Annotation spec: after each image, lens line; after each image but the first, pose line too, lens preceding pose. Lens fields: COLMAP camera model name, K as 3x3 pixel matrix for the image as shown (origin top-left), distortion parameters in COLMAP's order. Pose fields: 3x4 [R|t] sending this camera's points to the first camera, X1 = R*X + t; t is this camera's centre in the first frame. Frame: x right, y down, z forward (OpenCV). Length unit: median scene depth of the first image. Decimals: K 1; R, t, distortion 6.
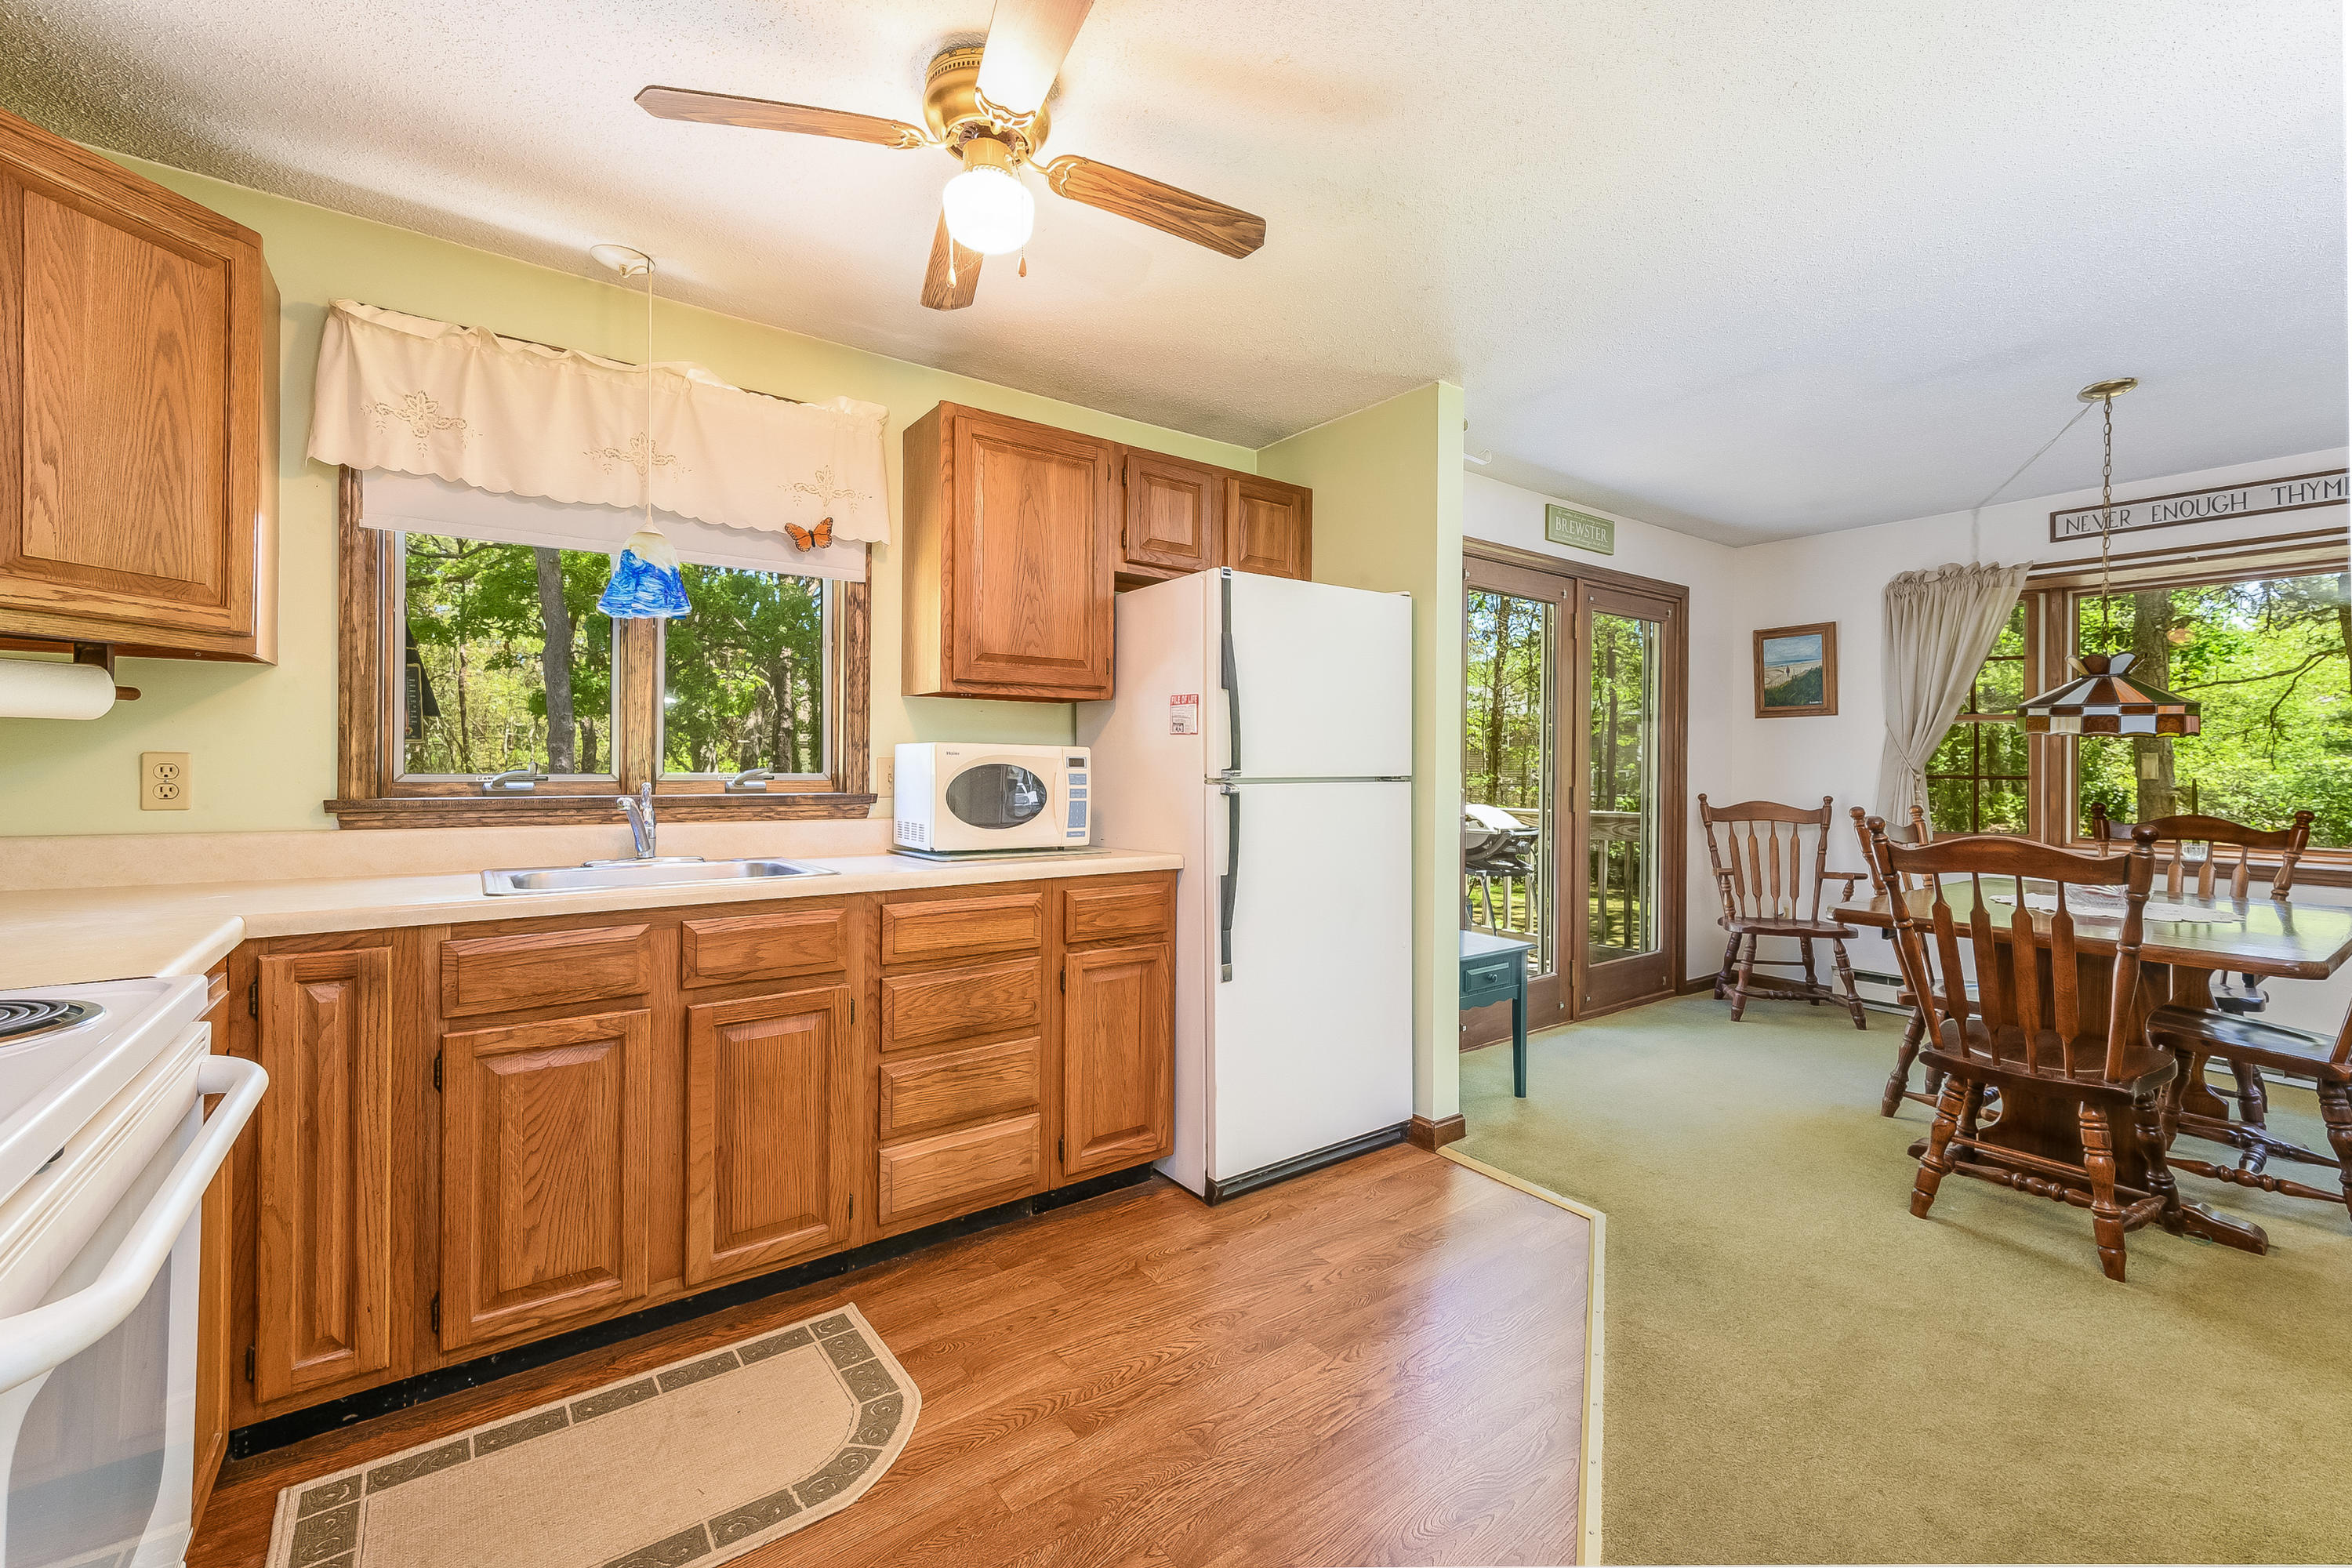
lens RADIAL K [[974.7, 0, 1199.4], [0, 974.7, 761.3], [0, 0, 1]] dist [0.009351, -0.000162]
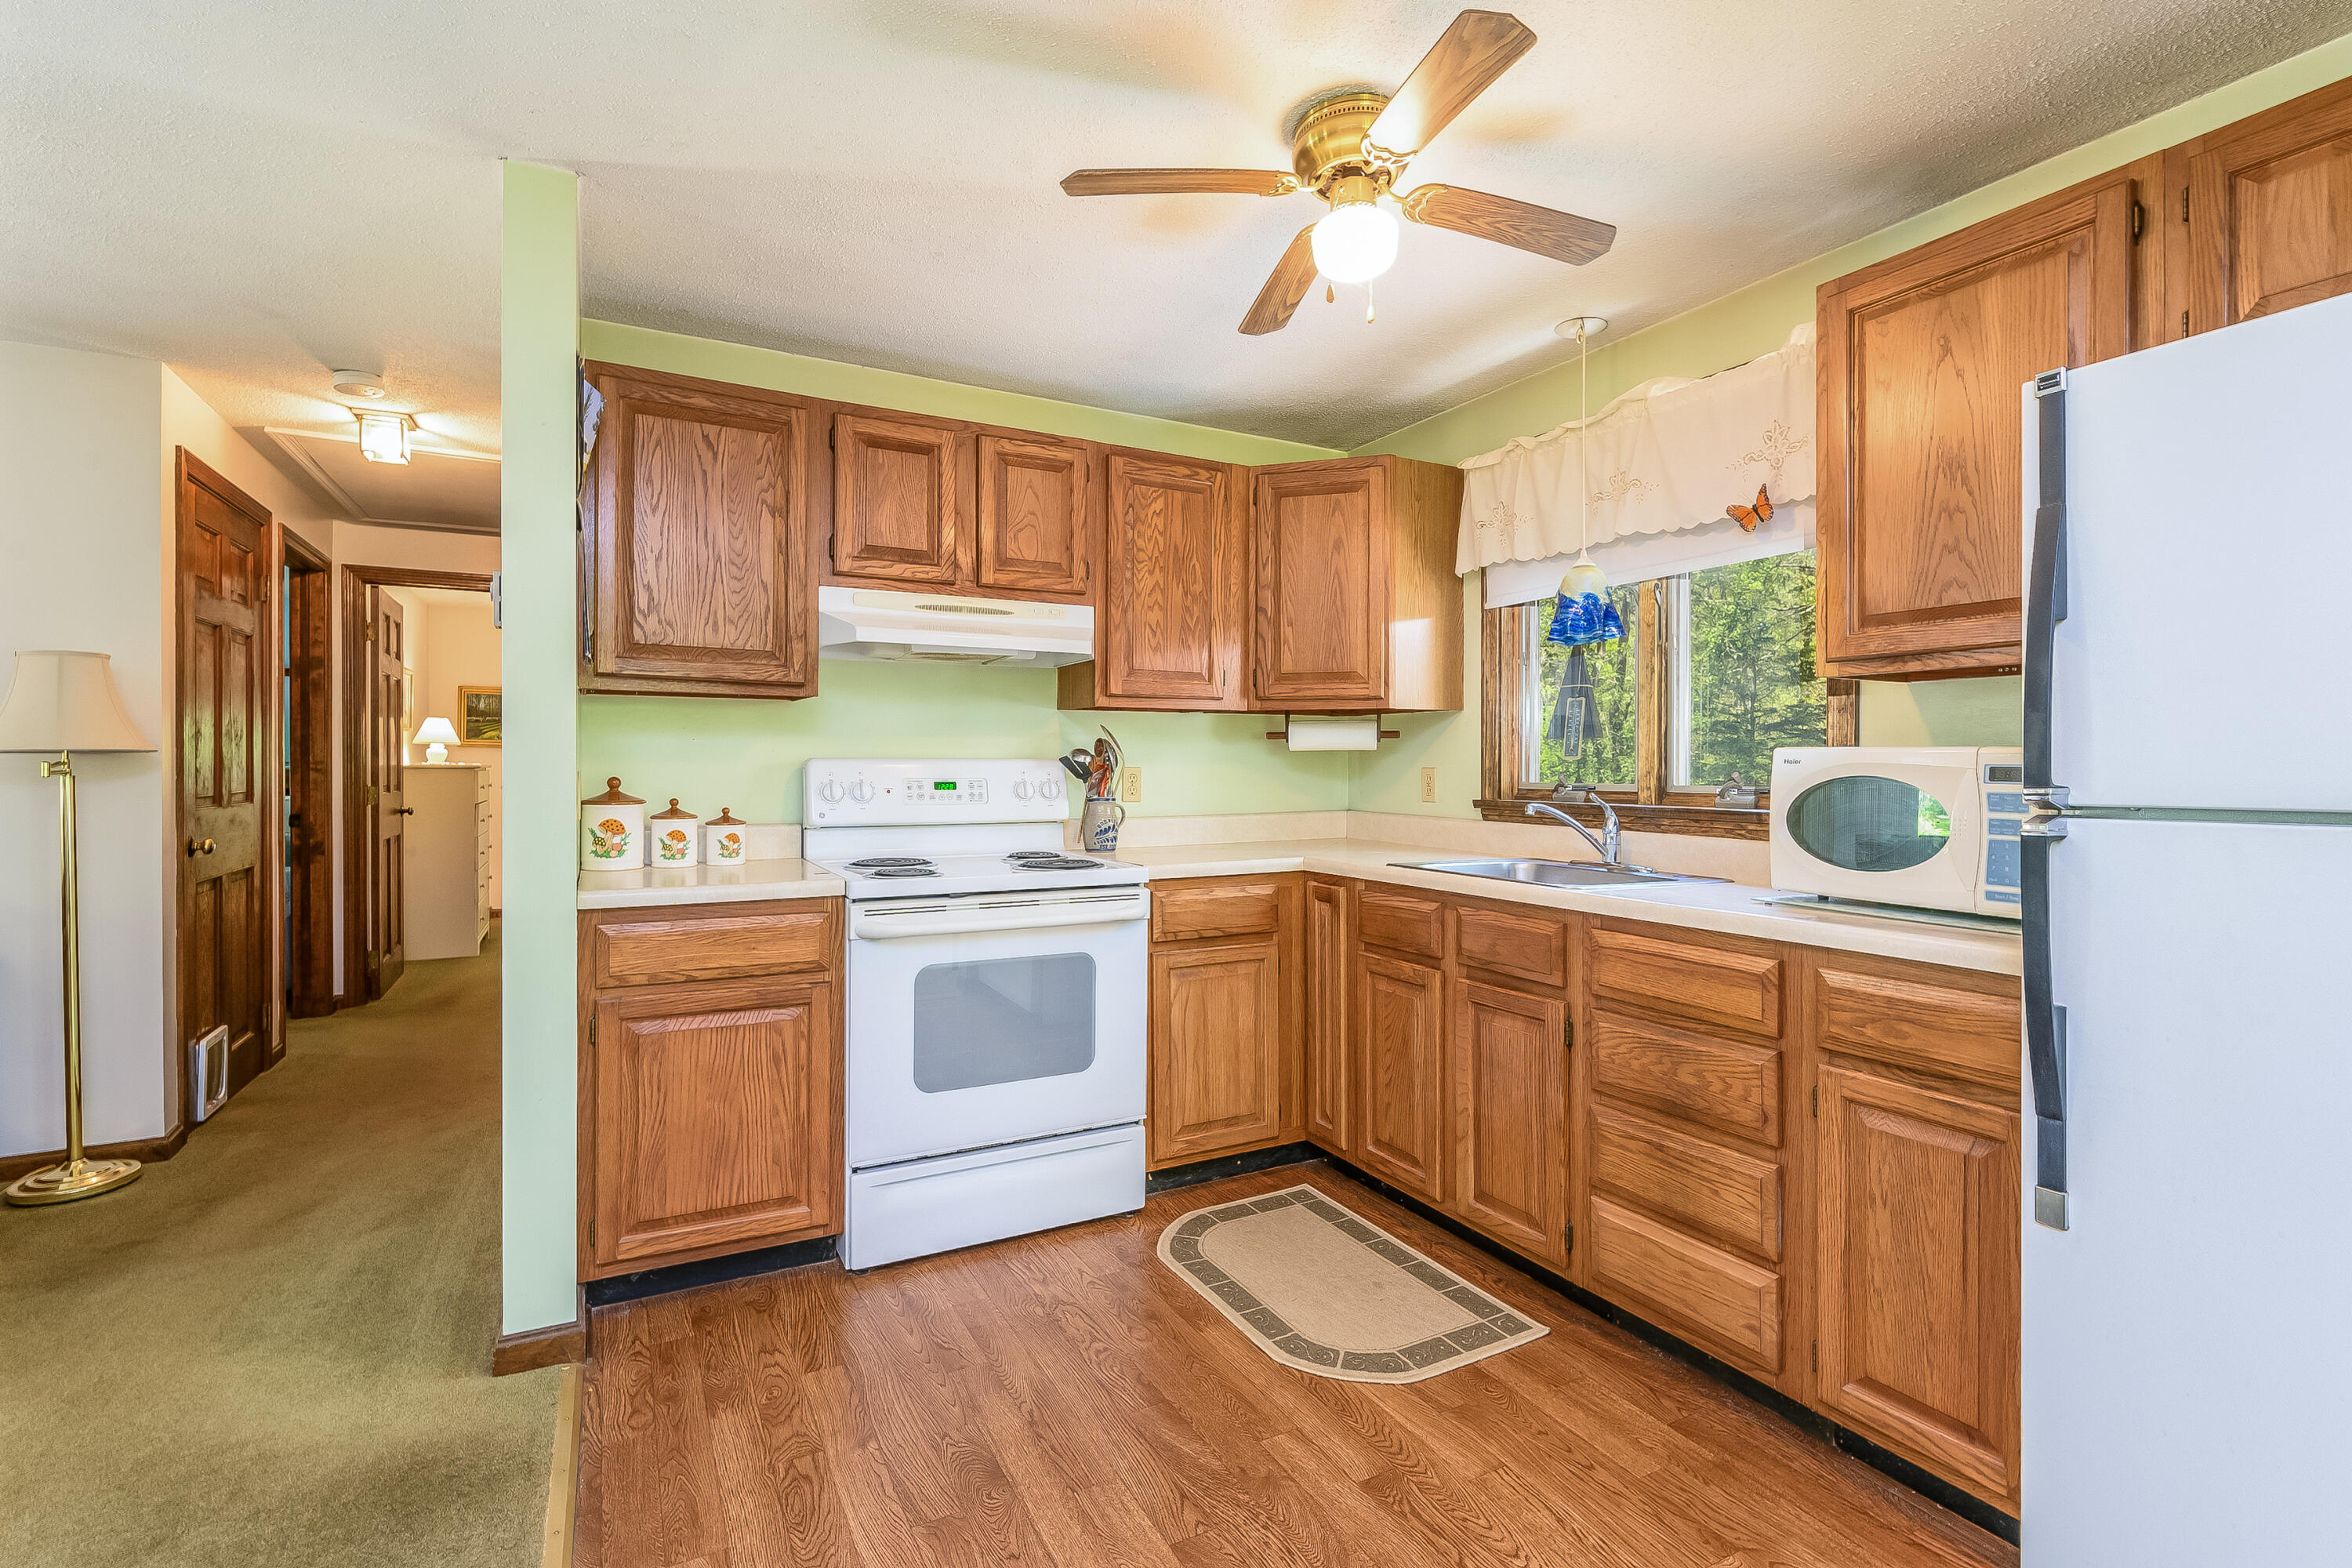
lens RADIAL K [[1074.2, 0, 1184.1], [0, 1074.2, 769.5], [0, 0, 1]] dist [-0.000382, 0.000025]
pose [[-0.147928, -0.005618, -0.988982, 0.593369], [-0.003896, 0.999979, -0.005098, 0.003717], [0.988991, 0.003099, -0.147946, 0.625350]]
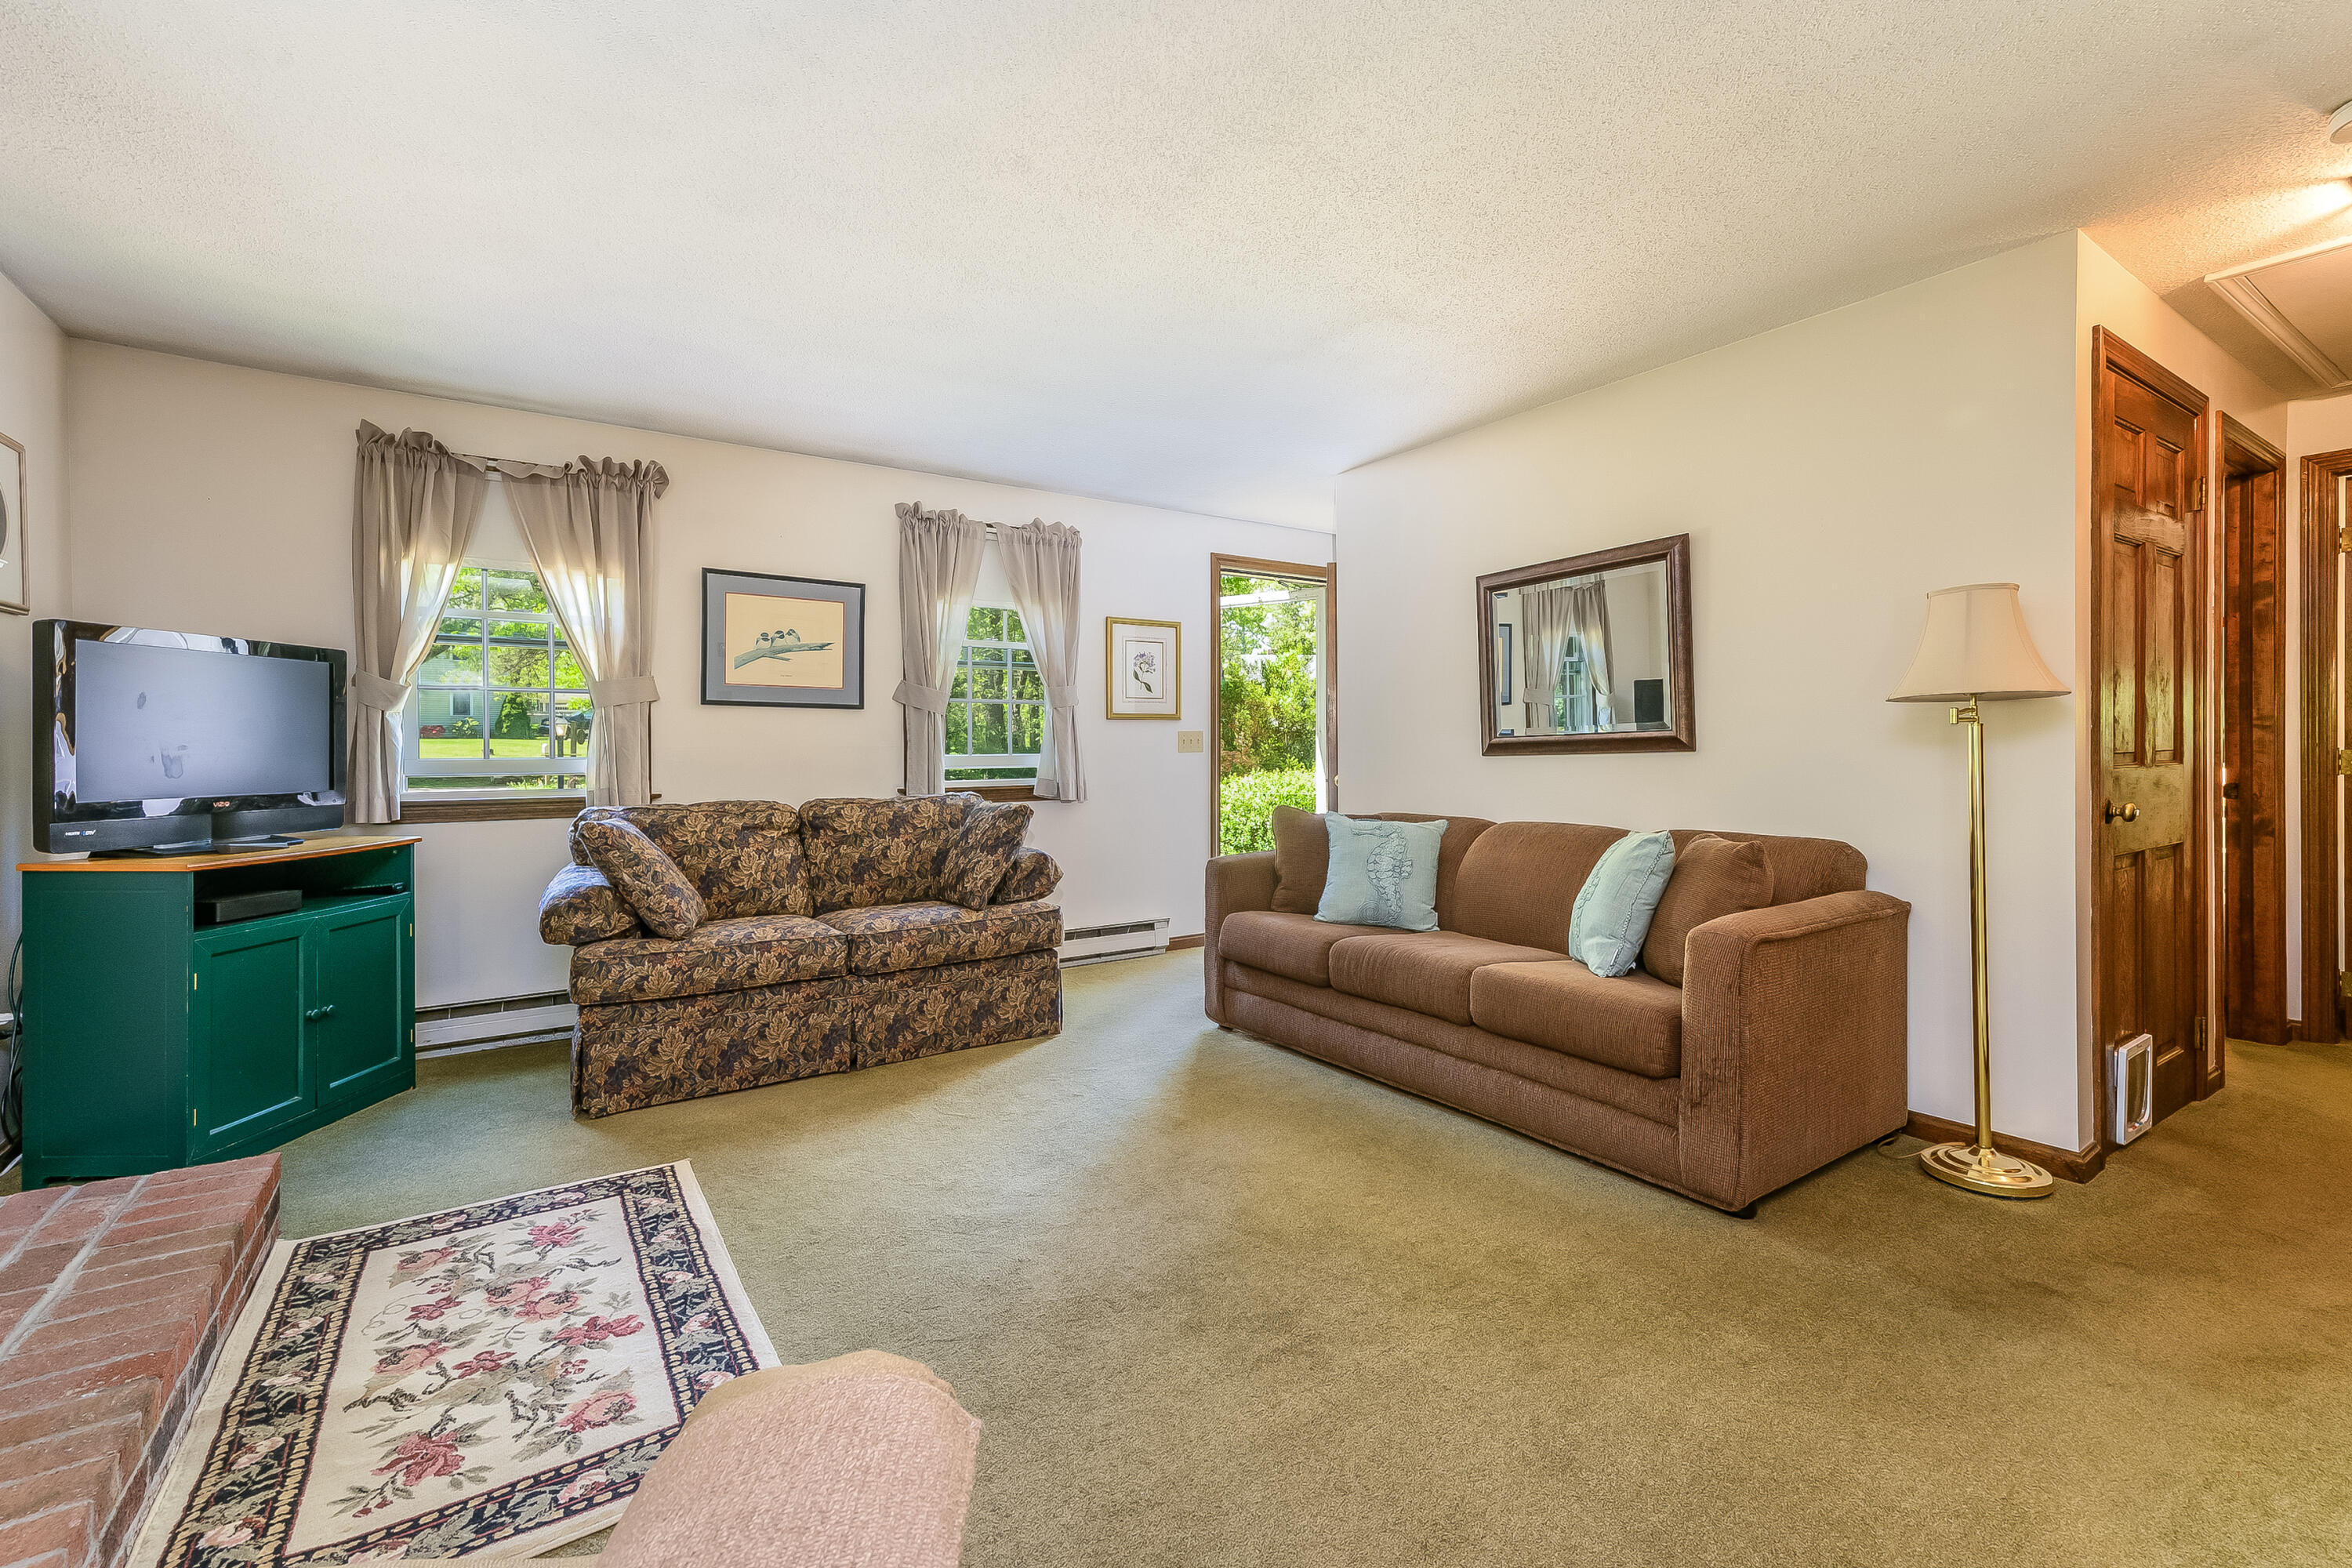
lens RADIAL K [[1015.5, 0, 1195.6], [0, 1015.5, 752.3], [0, 0, 1]] dist [0.011456, 0.000177]
pose [[-0.999123, -0.004745, 0.041592, 0.376062], [-0.004516, 0.999974, 0.005613, 0.031986], [-0.041617, 0.005420, -0.999119, 0.334340]]
